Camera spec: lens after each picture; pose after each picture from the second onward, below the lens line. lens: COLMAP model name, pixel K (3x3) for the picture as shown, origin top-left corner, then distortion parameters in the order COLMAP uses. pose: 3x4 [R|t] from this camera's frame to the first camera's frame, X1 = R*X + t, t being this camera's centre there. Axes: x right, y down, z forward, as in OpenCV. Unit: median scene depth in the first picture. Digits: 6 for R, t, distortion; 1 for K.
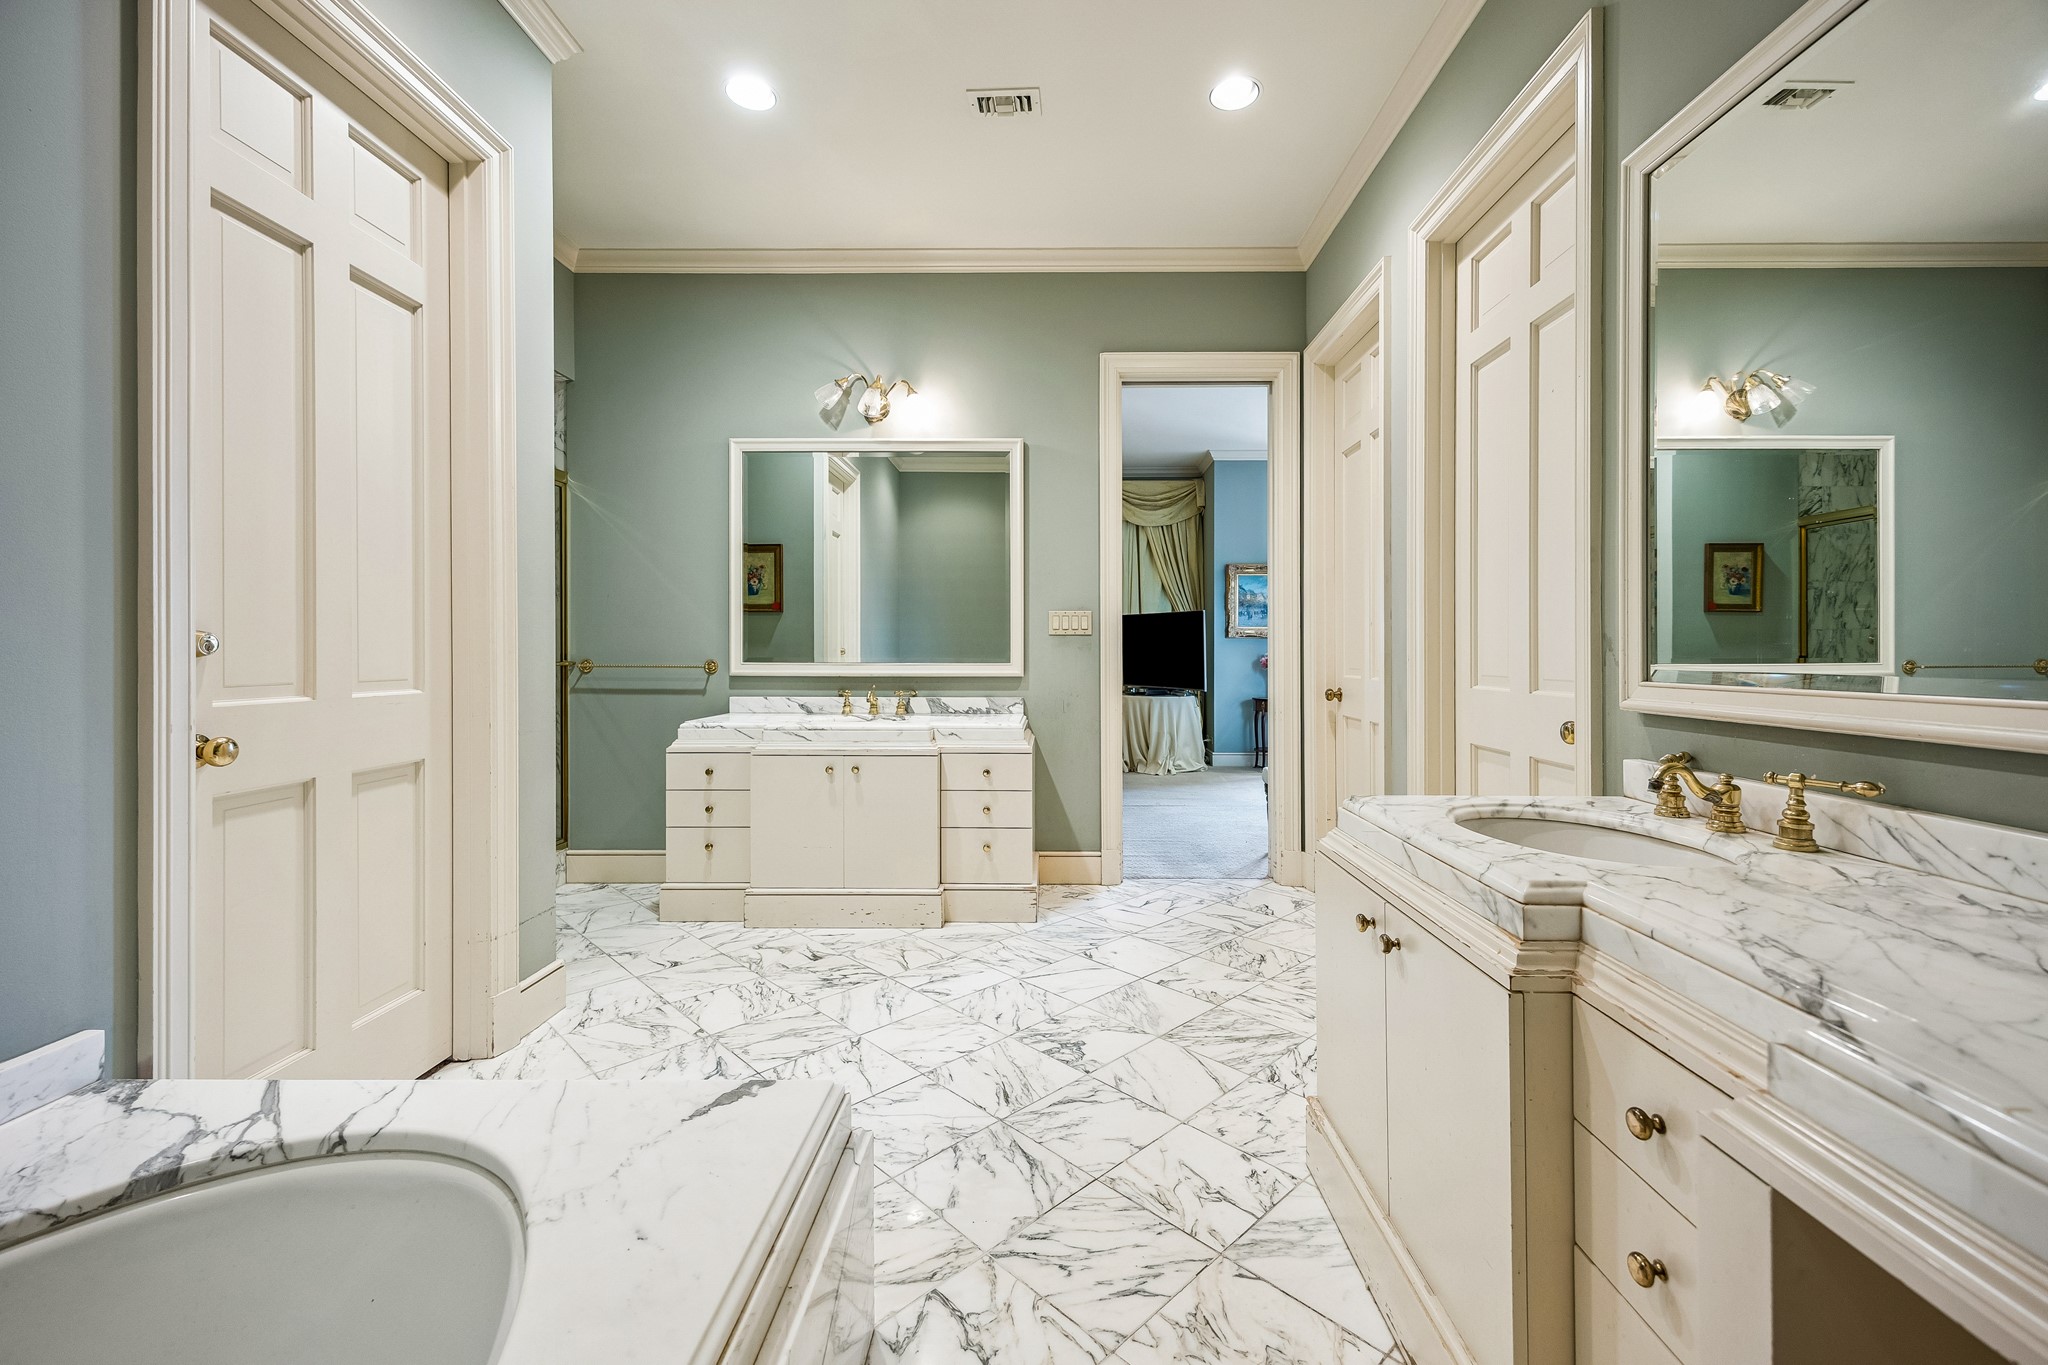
lens RADIAL K [[793.8, 0, 1039.6], [0, 793.8, 664.7], [0, 0, 1]] dist [0.002541, -0.000073]
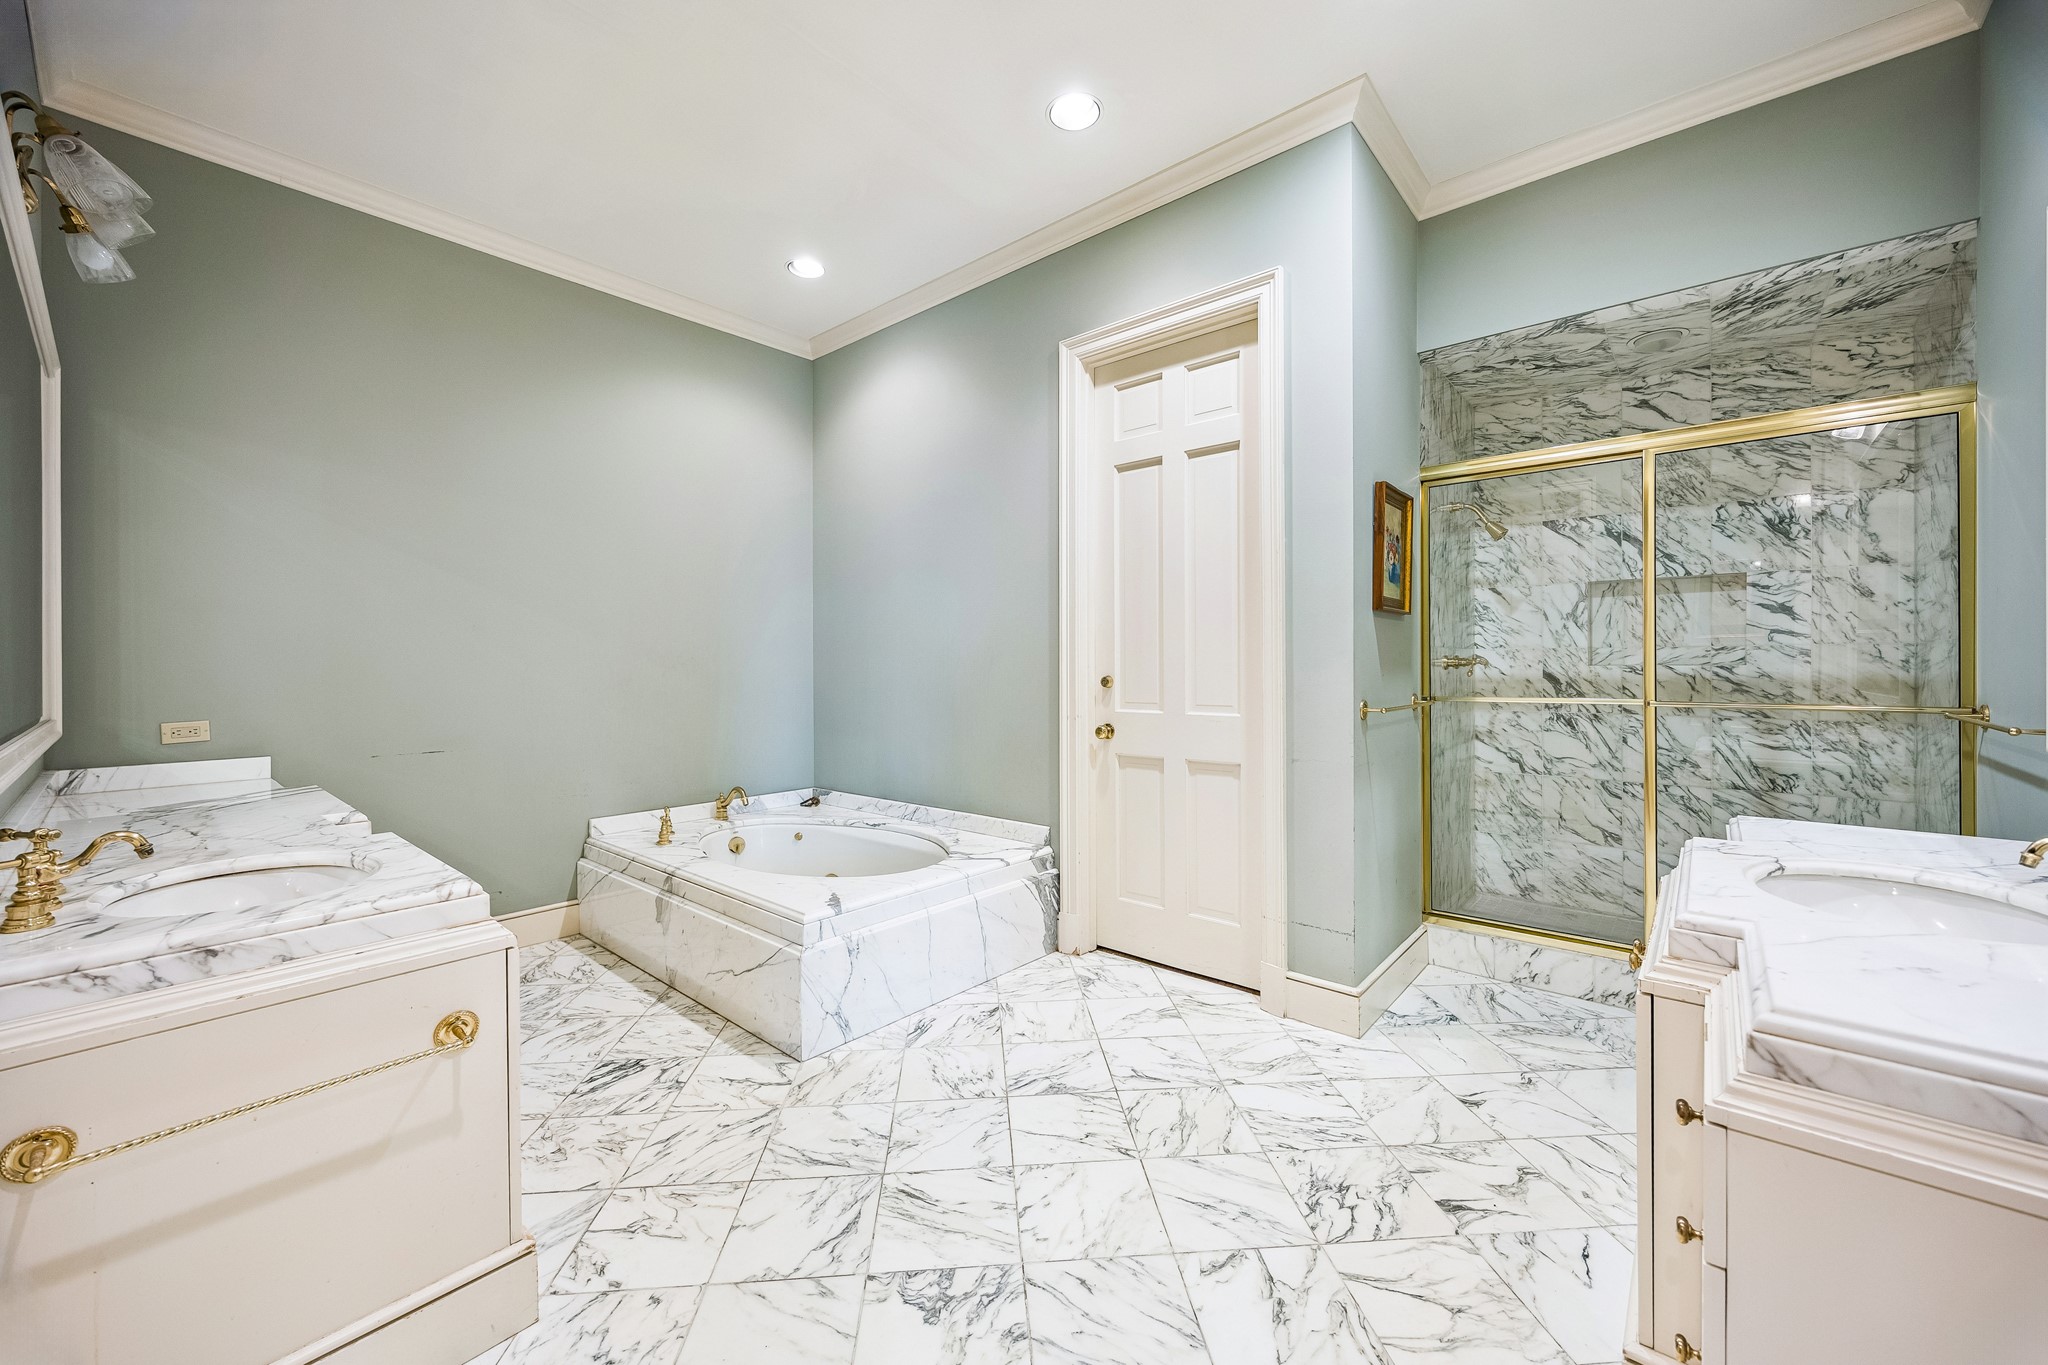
lens RADIAL K [[793.8, 0, 1037.5], [0, 793.8, 669.2], [0, 0, 1]] dist [0.002541, -0.000073]
pose [[-0.630508, 0.007964, -0.776142, 0.643067], [-0.002147, 0.999926, 0.012004, -0.074472], [0.776179, 0.009235, -0.630444, 1.912609]]
